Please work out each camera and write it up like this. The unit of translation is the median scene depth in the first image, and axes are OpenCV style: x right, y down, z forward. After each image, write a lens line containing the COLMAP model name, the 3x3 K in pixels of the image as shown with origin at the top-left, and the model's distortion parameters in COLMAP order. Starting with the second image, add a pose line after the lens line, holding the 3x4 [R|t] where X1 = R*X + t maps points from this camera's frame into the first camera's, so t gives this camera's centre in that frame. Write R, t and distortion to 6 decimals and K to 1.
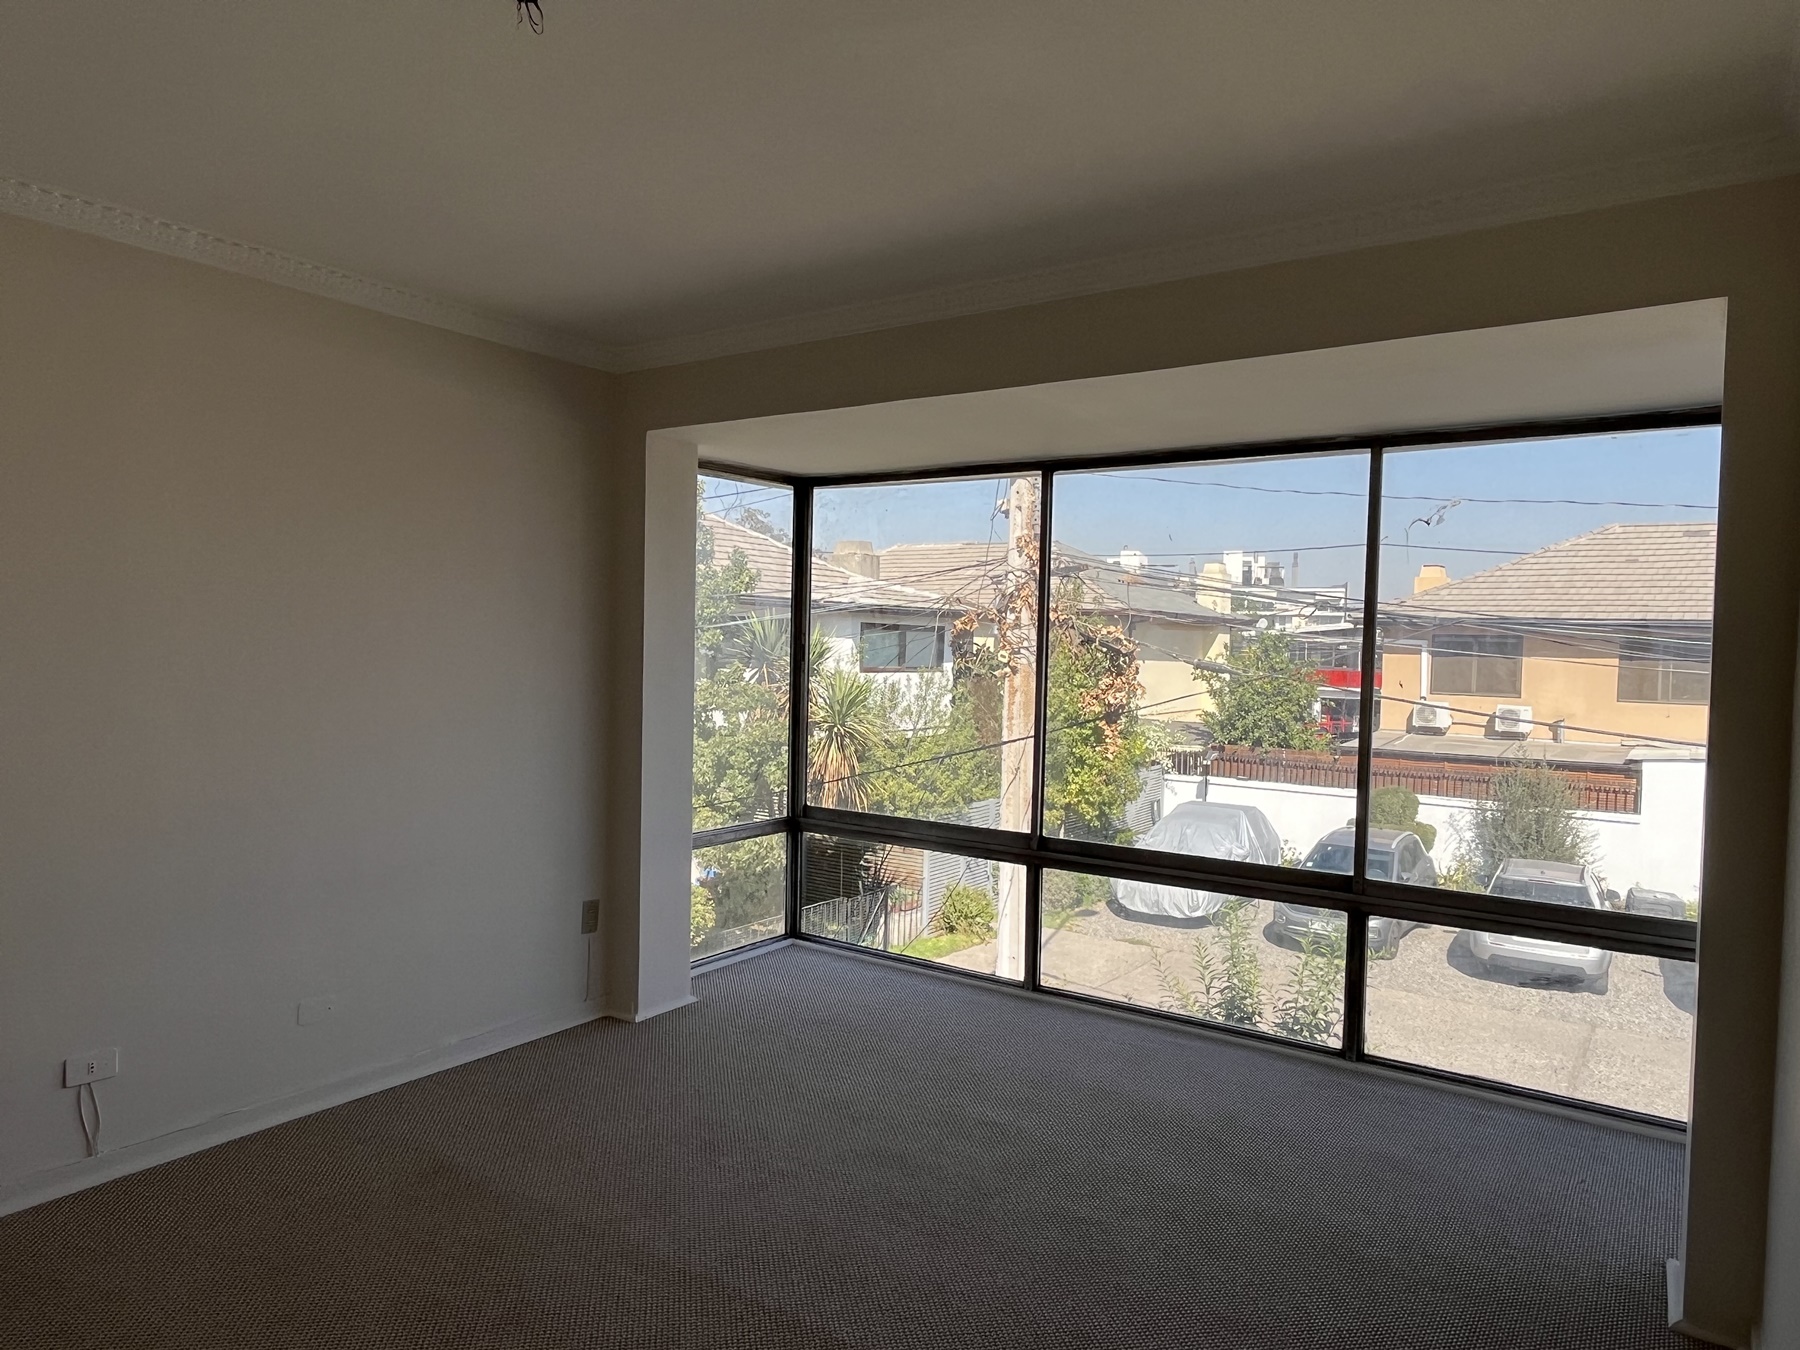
lens RADIAL K [[1175.9, 0, 898.3], [0, 1175.9, 682.9], [0, 0, 1]] dist [0.005843, 0.002056]
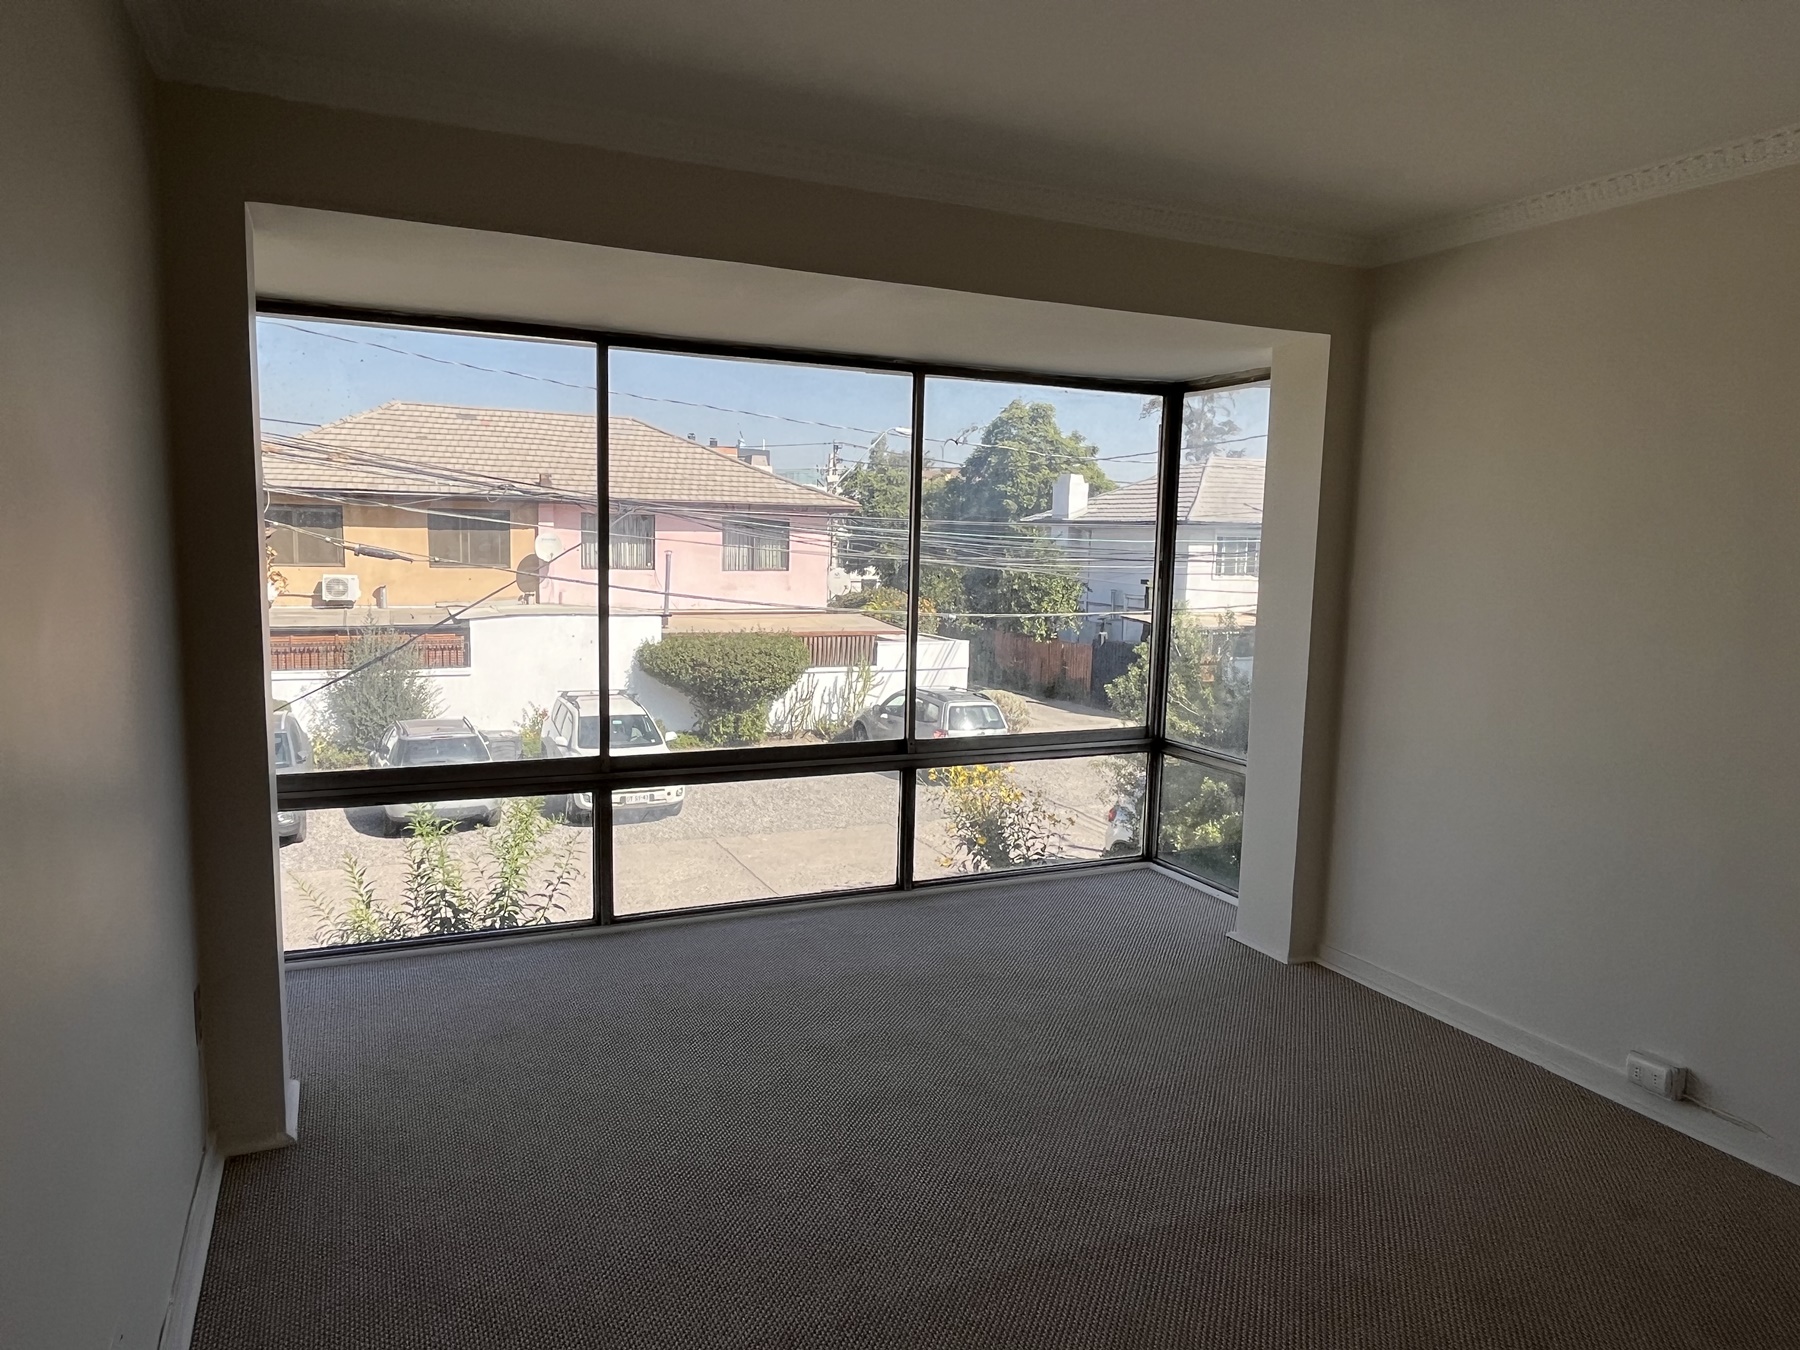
lens RADIAL K [[1164.4, 0, 822.7], [0, 1164.4, 649.7], [0, 0, 1]] dist [0.141862, -0.000198]
pose [[0.582614, -0.096442, 0.807007, -0.090509], [0.029193, 0.994777, 0.097806, -0.006066], [-0.812225, -0.033424, 0.582386, 0.061471]]
